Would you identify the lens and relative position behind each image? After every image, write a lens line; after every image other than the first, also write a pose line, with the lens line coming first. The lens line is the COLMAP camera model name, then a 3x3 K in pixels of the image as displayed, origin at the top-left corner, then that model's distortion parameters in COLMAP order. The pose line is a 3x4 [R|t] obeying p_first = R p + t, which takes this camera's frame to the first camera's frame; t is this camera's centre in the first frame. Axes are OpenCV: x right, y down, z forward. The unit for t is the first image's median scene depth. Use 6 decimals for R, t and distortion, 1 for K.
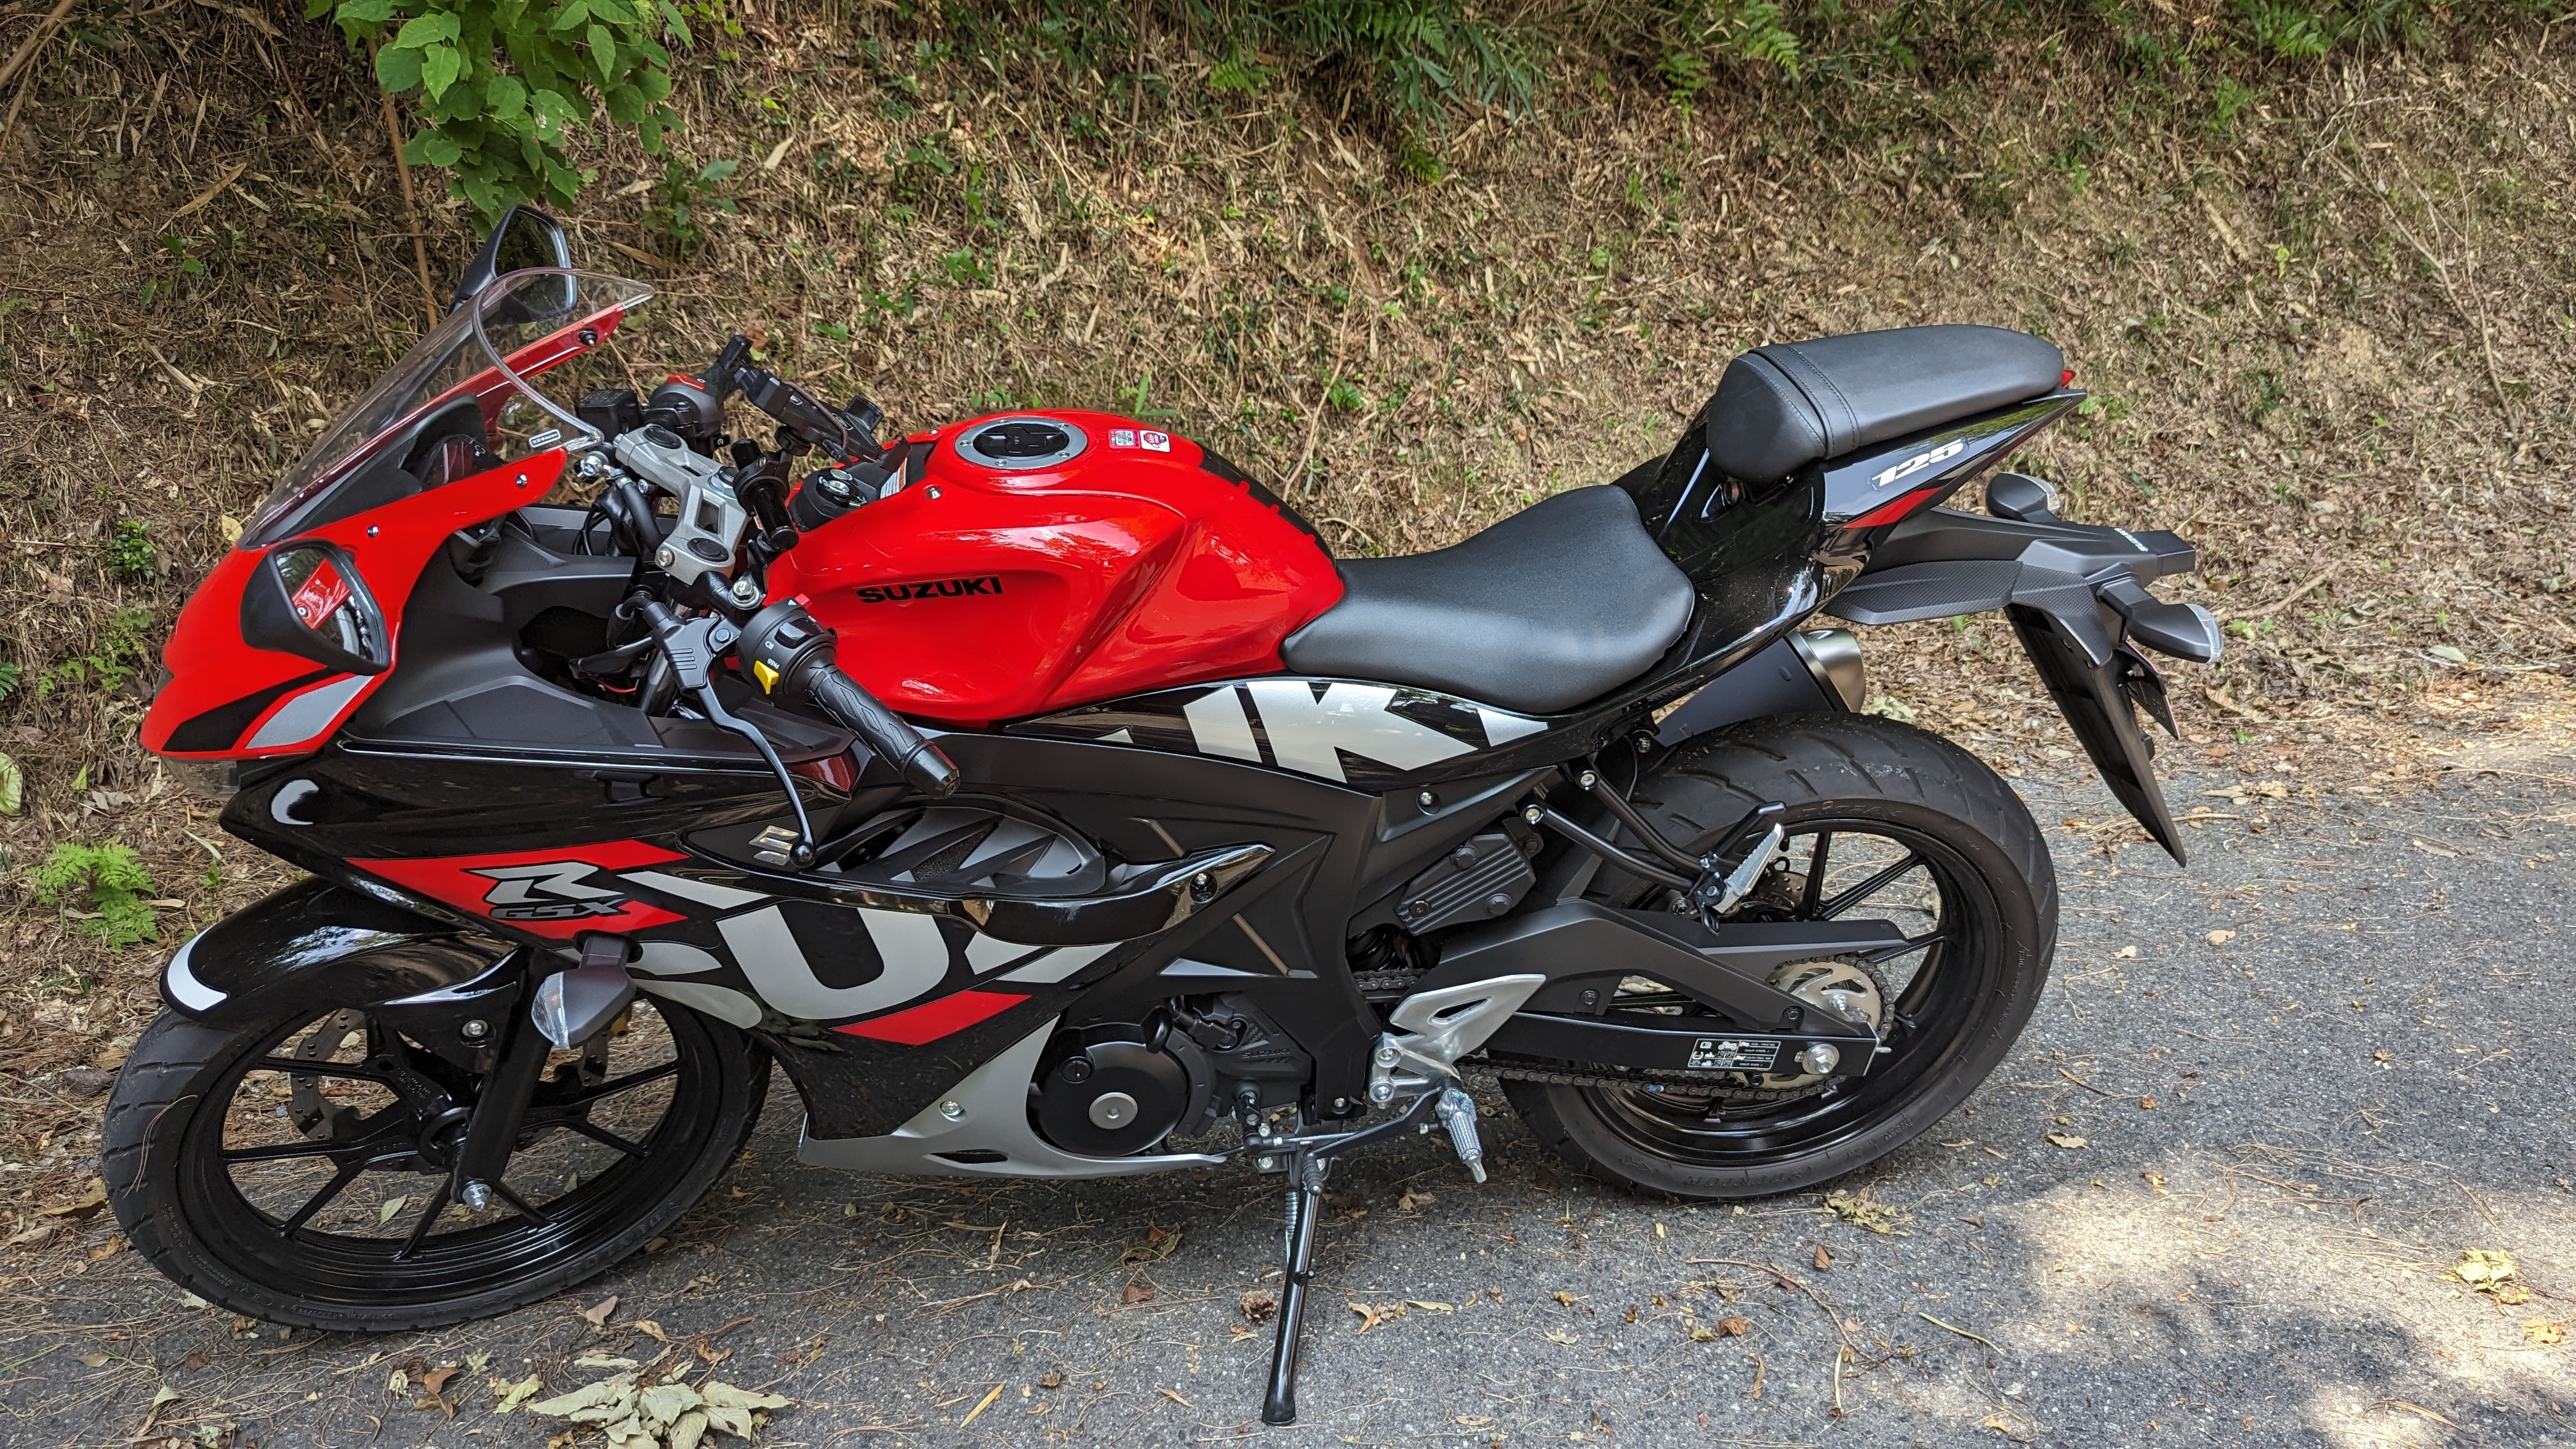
lens RADIAL K [[1901.9, 0, 1300.1], [0, 1901.9, 721.7], [0, 0, 1]] dist [0.065958, -0.088291]
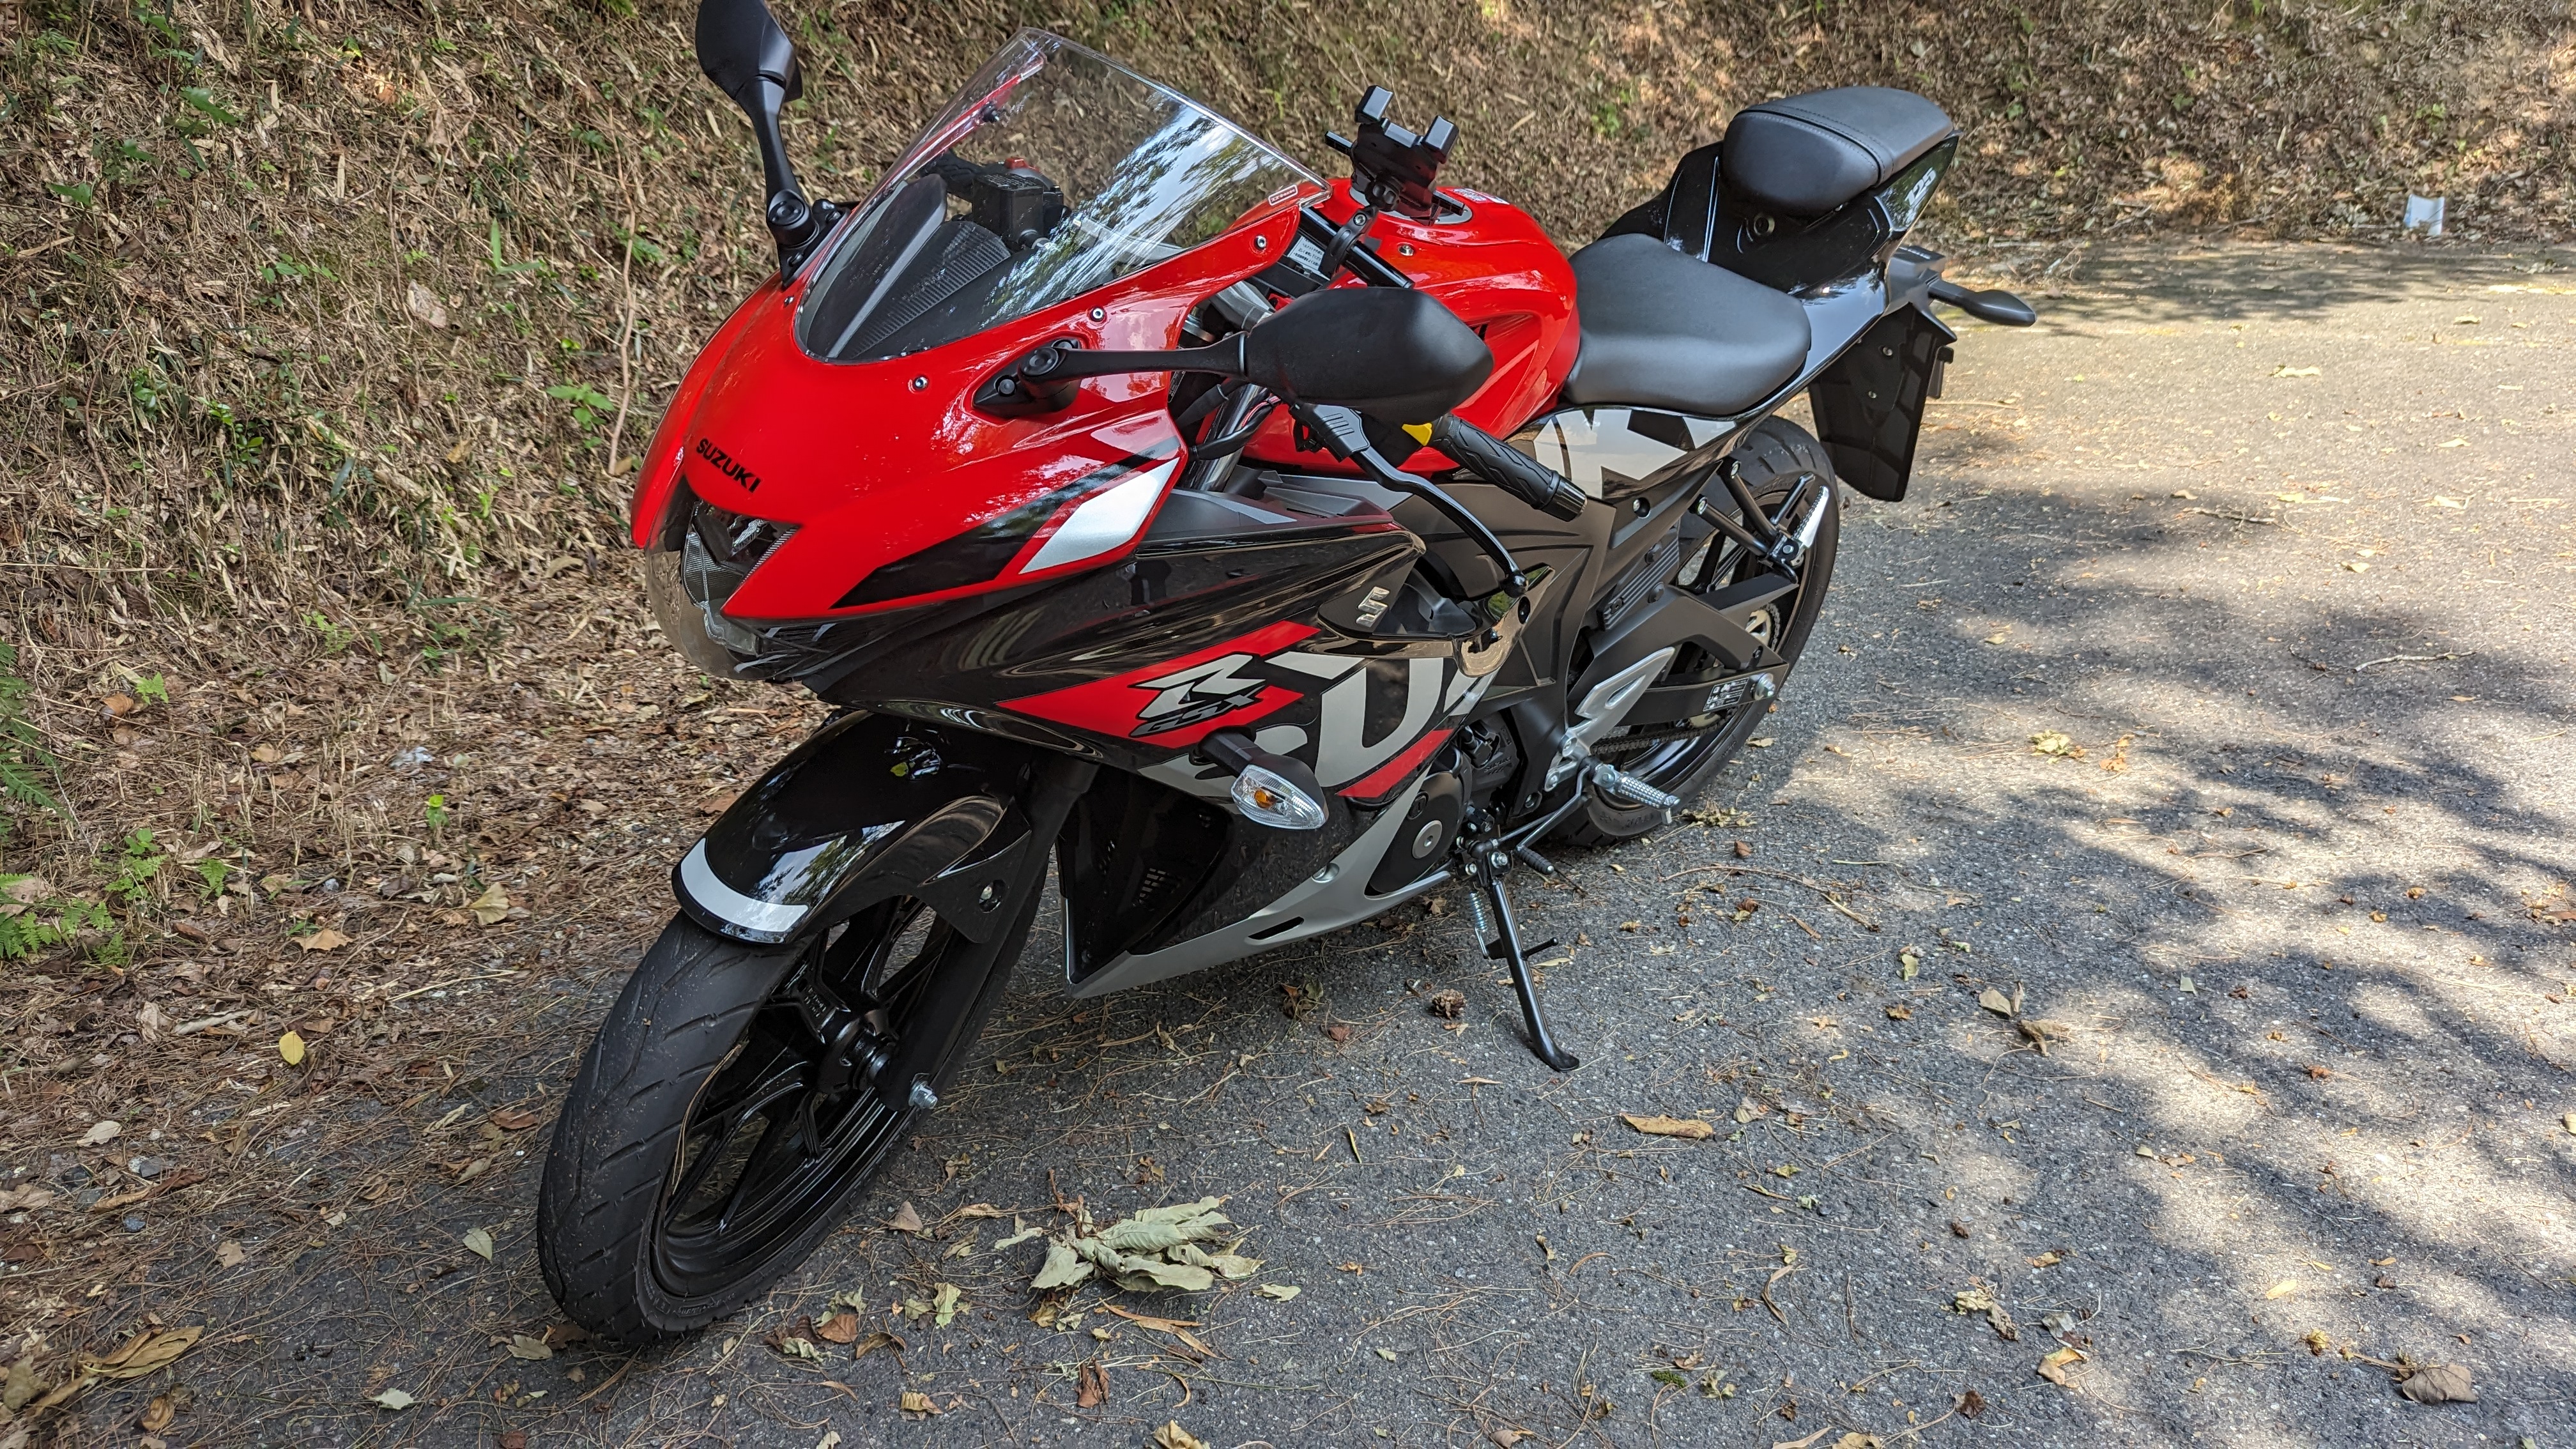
lens RADIAL K [[1901.9, 0, 1300.1], [0, 1901.9, 721.7], [0, 0, 1]] dist [0.065958, -0.088291]
pose [[0.783870, -0.204150, 0.586404, -0.317824], [0.170196, 0.978878, 0.113277, 0.001150], [-0.597144, 0.011009, 0.802059, 0.071711]]
